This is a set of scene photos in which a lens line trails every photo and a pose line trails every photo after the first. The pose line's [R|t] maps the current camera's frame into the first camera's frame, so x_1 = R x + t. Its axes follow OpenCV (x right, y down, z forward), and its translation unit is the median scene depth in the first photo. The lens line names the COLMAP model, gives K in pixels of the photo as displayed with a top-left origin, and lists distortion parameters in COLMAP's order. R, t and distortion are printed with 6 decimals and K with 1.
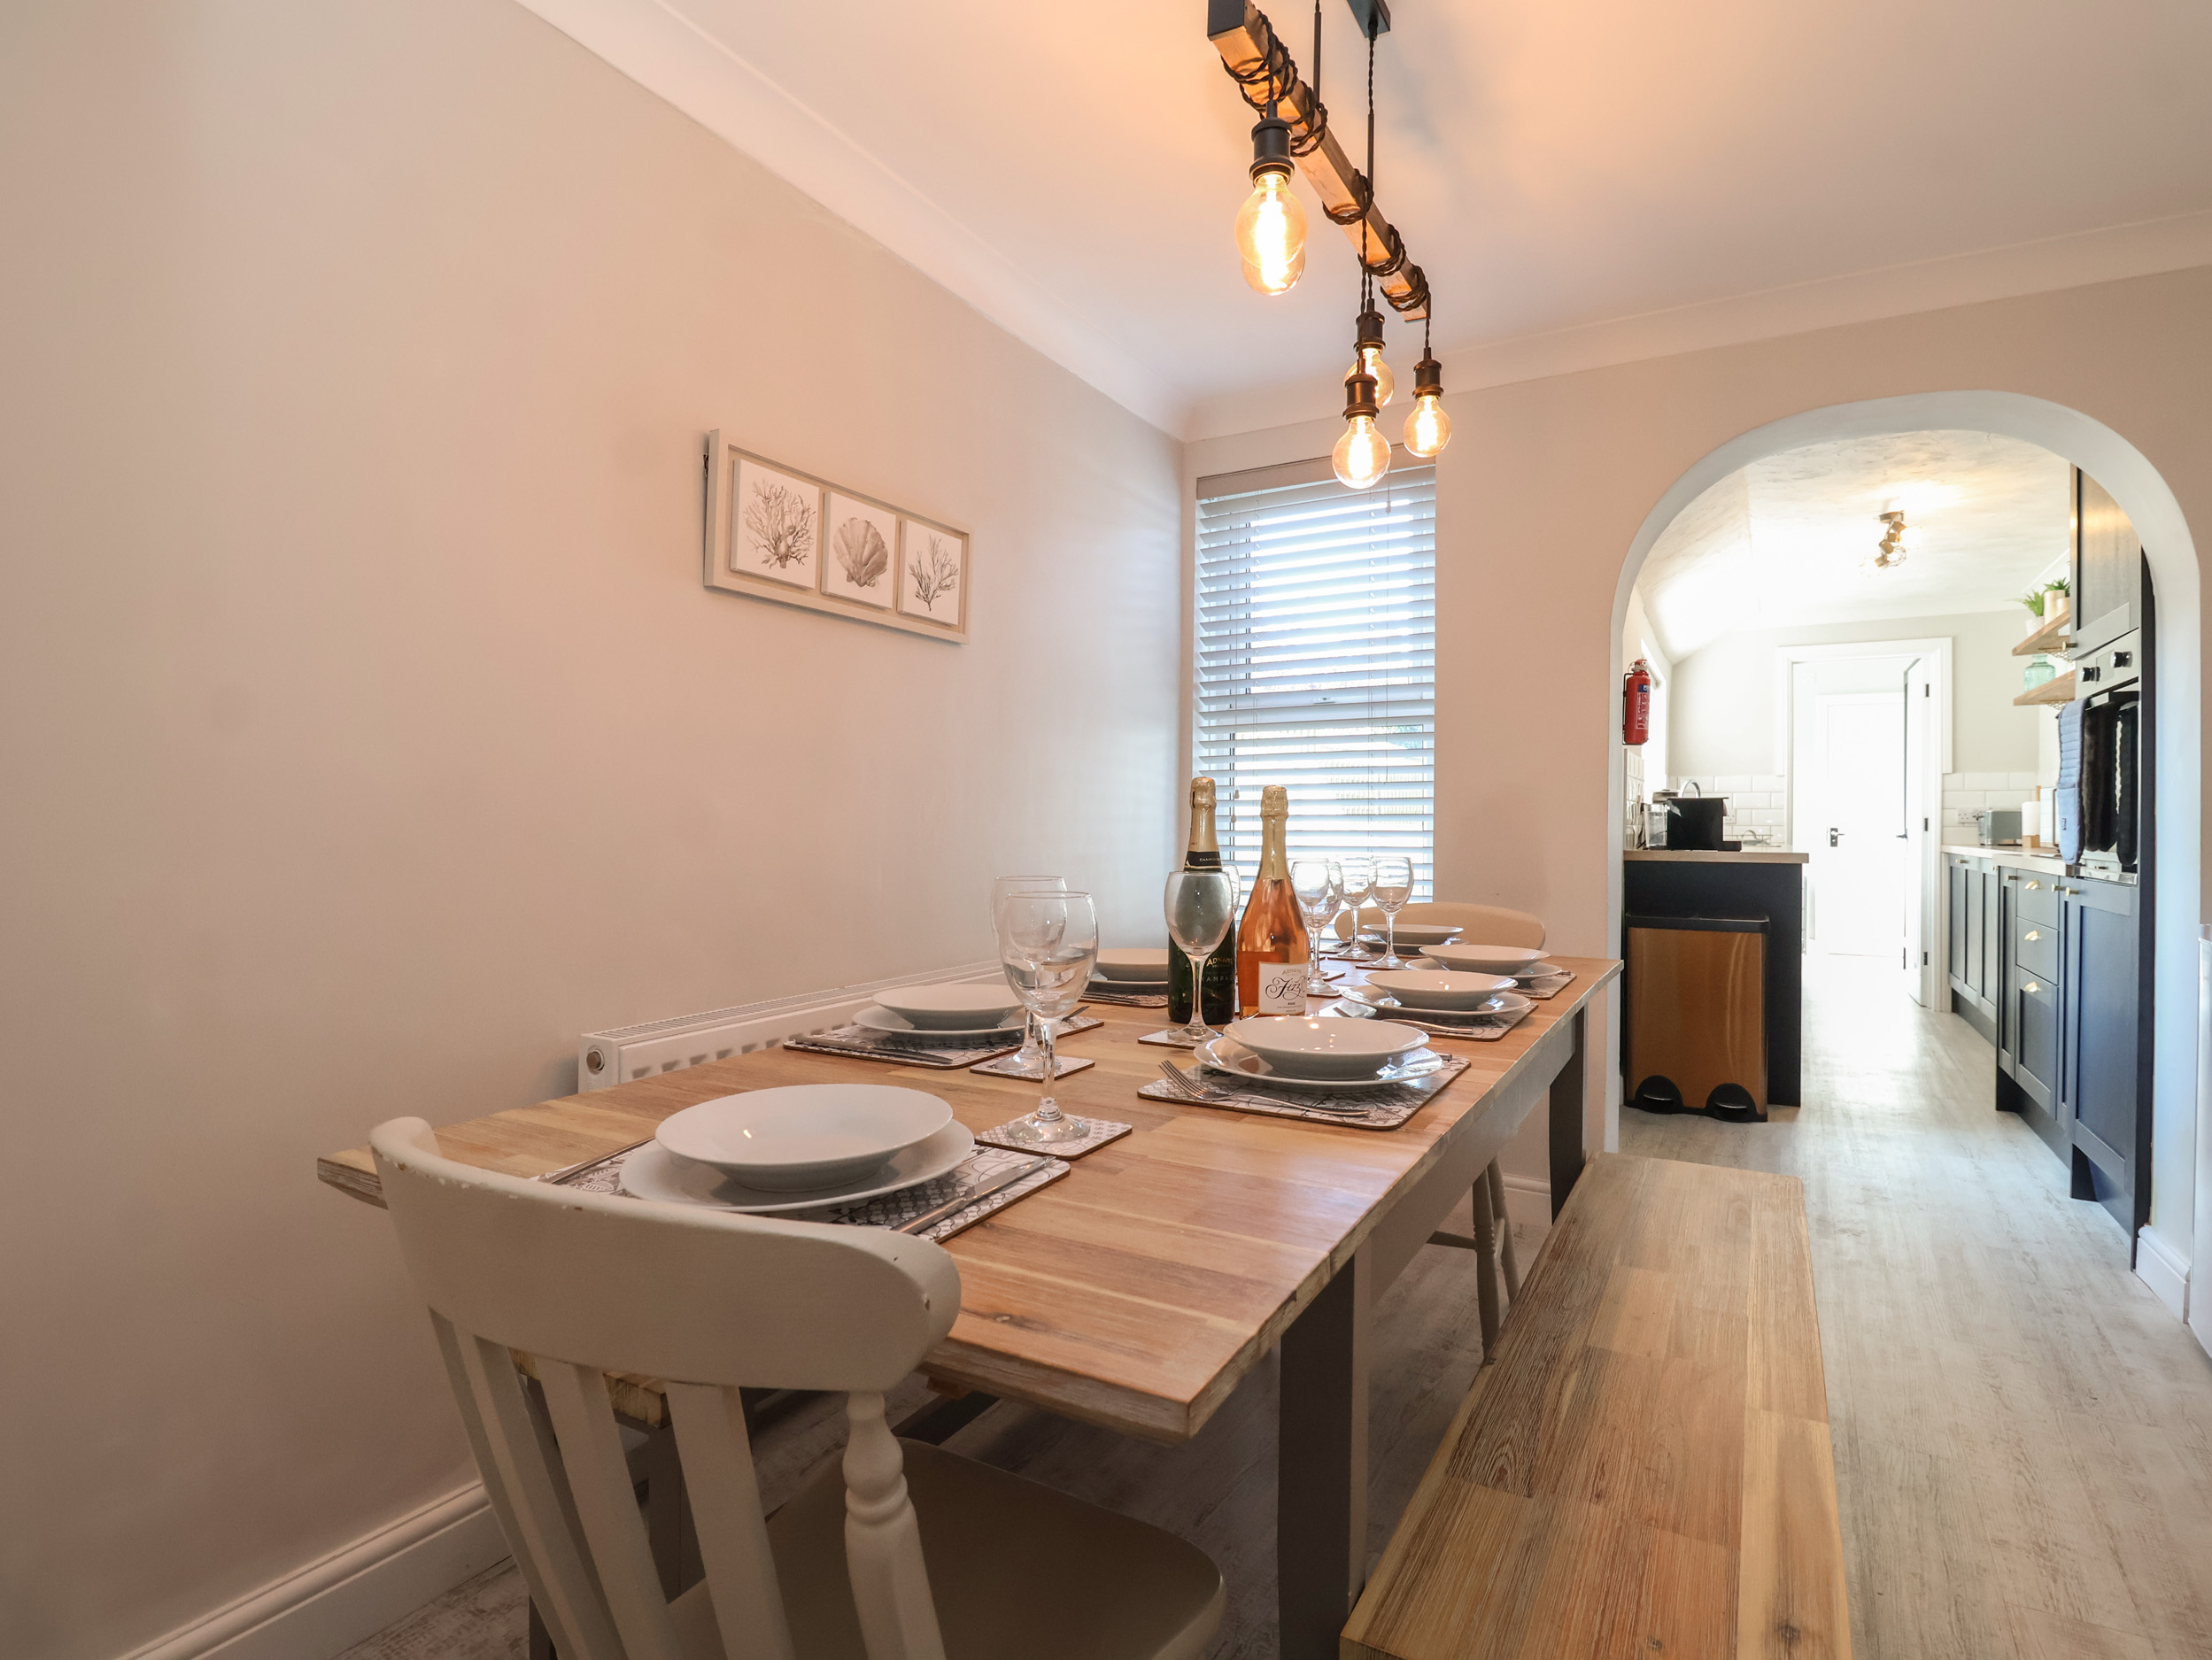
lens RADIAL K [[1157.9, 0, 1120.6], [0, 1157.9, 830.6], [0, 0, 1]] dist [-0.001023, -0.012271]
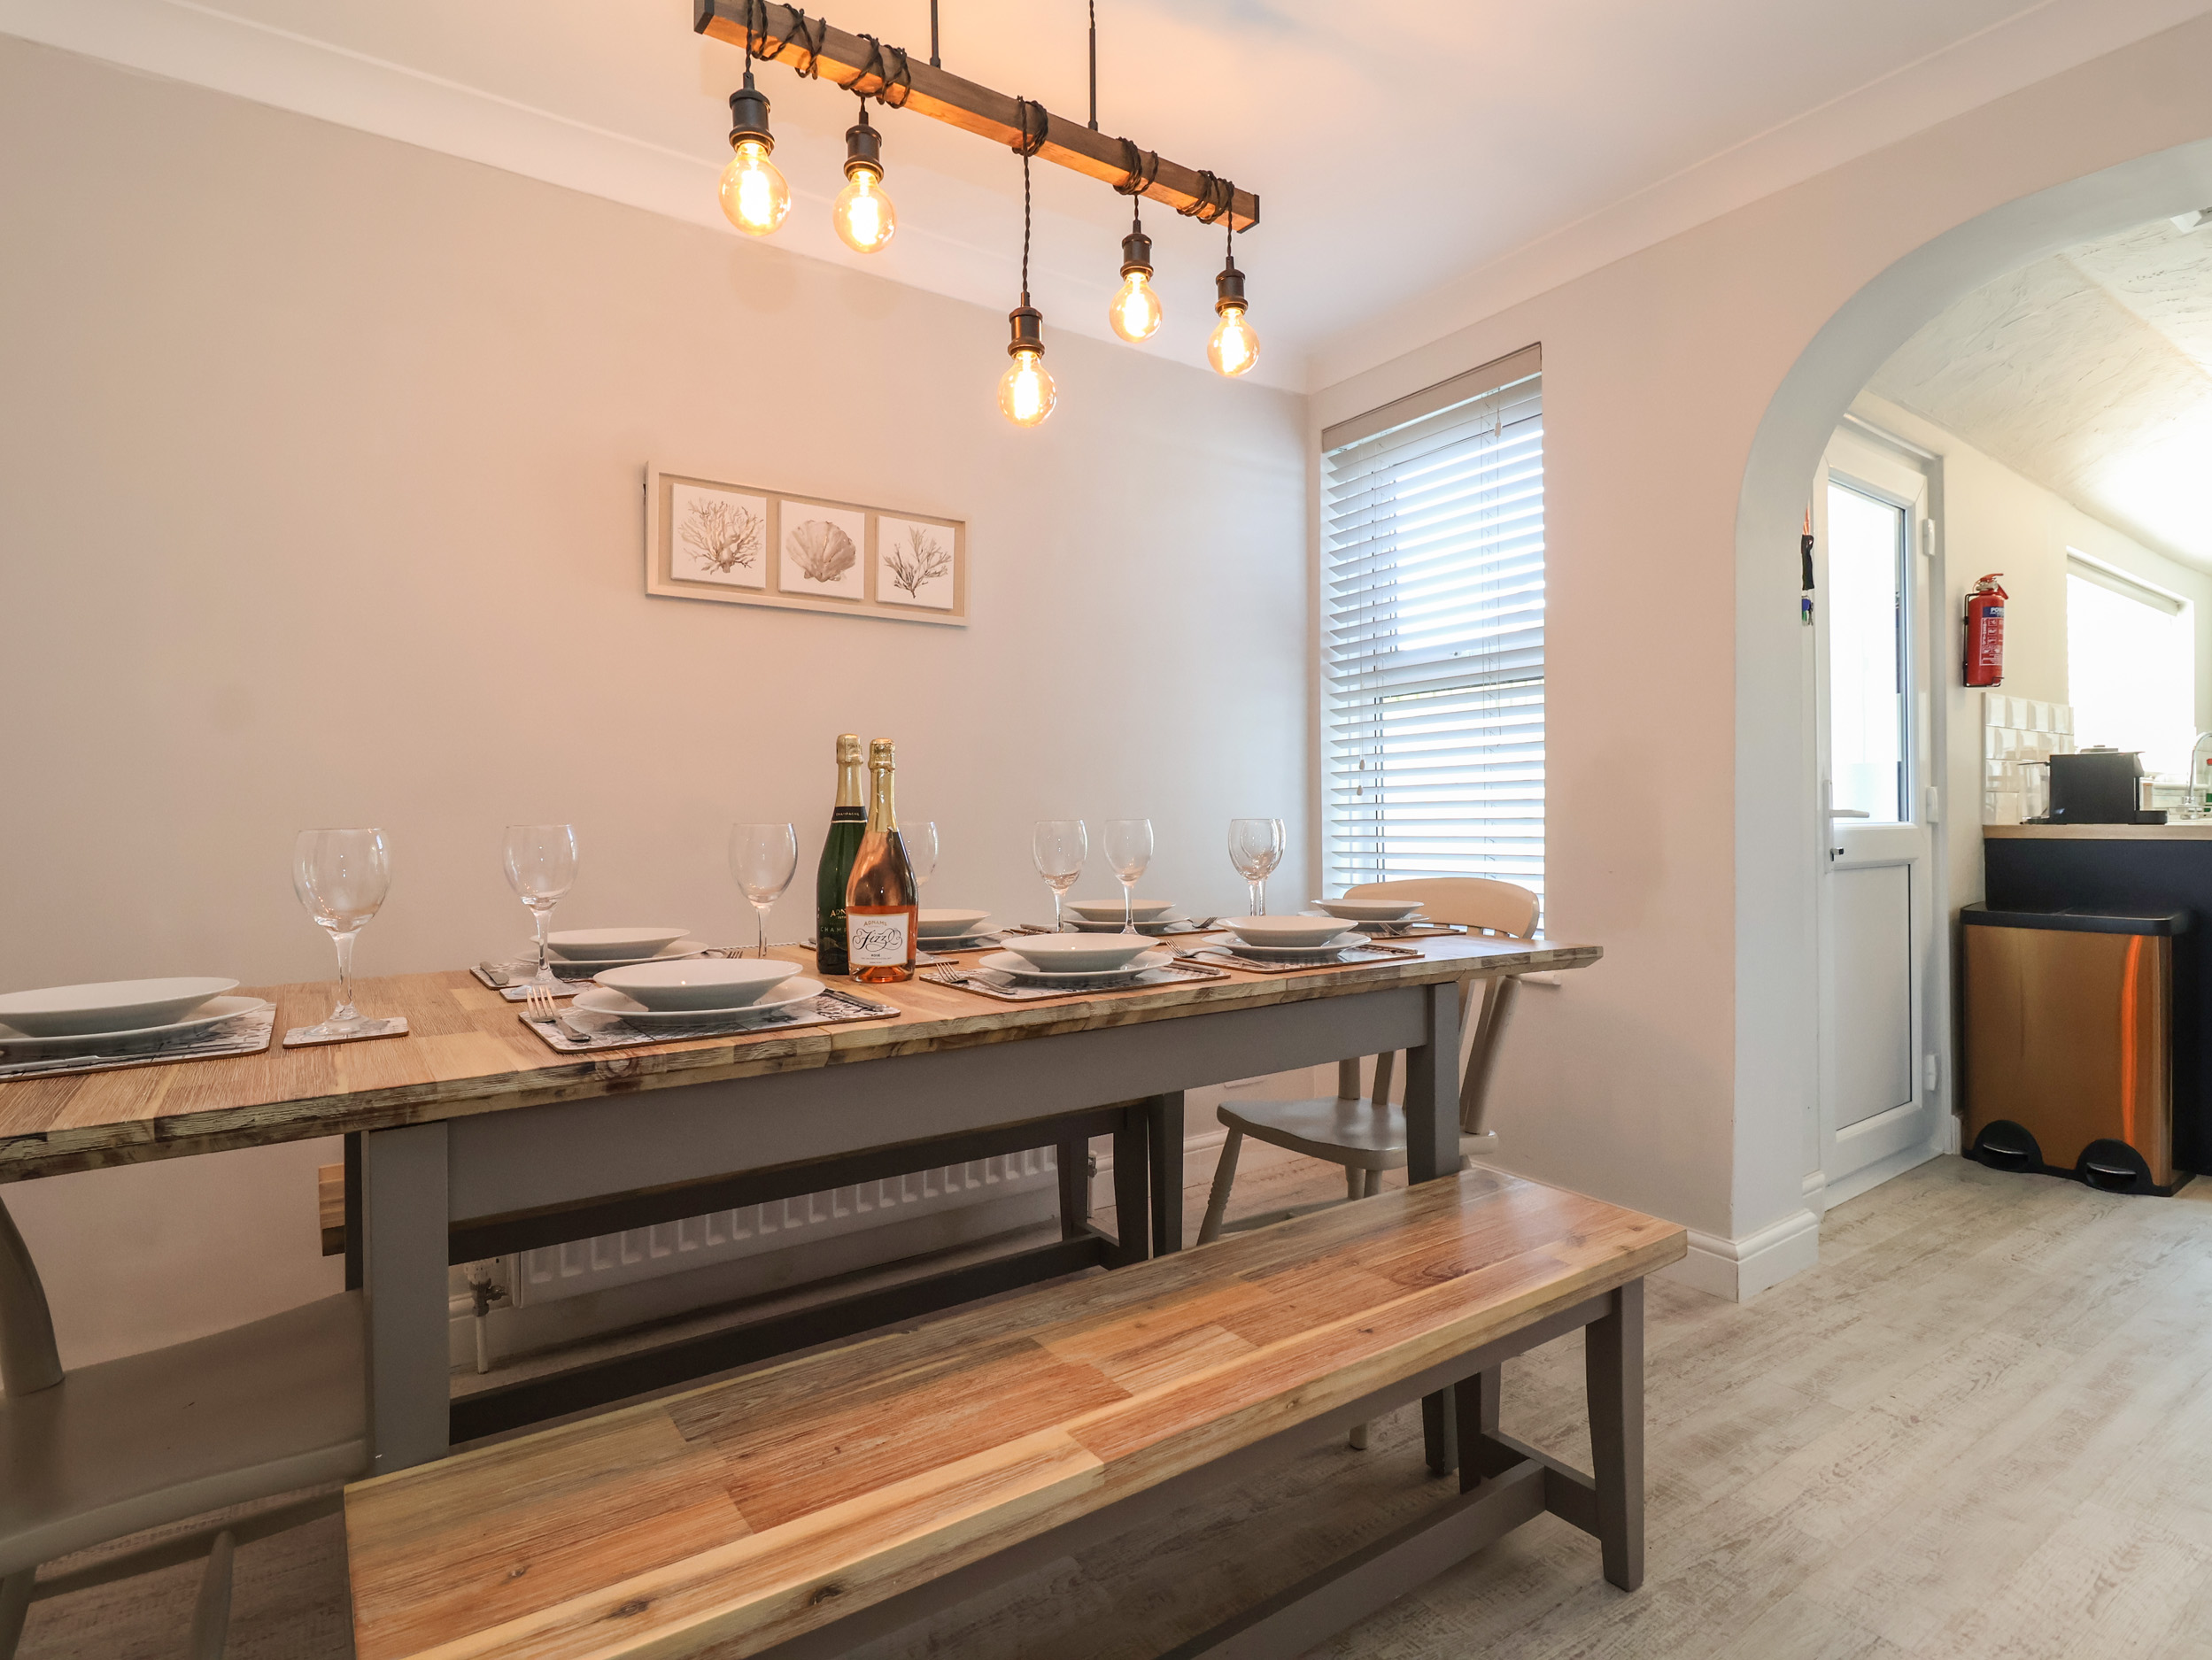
lens RADIAL K [[1157.9, 0, 1114.5], [0, 1157.9, 825.4], [0, 0, 1]] dist [-0.001023, -0.012271]
pose [[0.900047, -0.008551, -0.435709, 0.480291], [0.009227, 0.999957, -0.000564, 0.023819], [0.435695, -0.003512, 0.900087, 0.118365]]
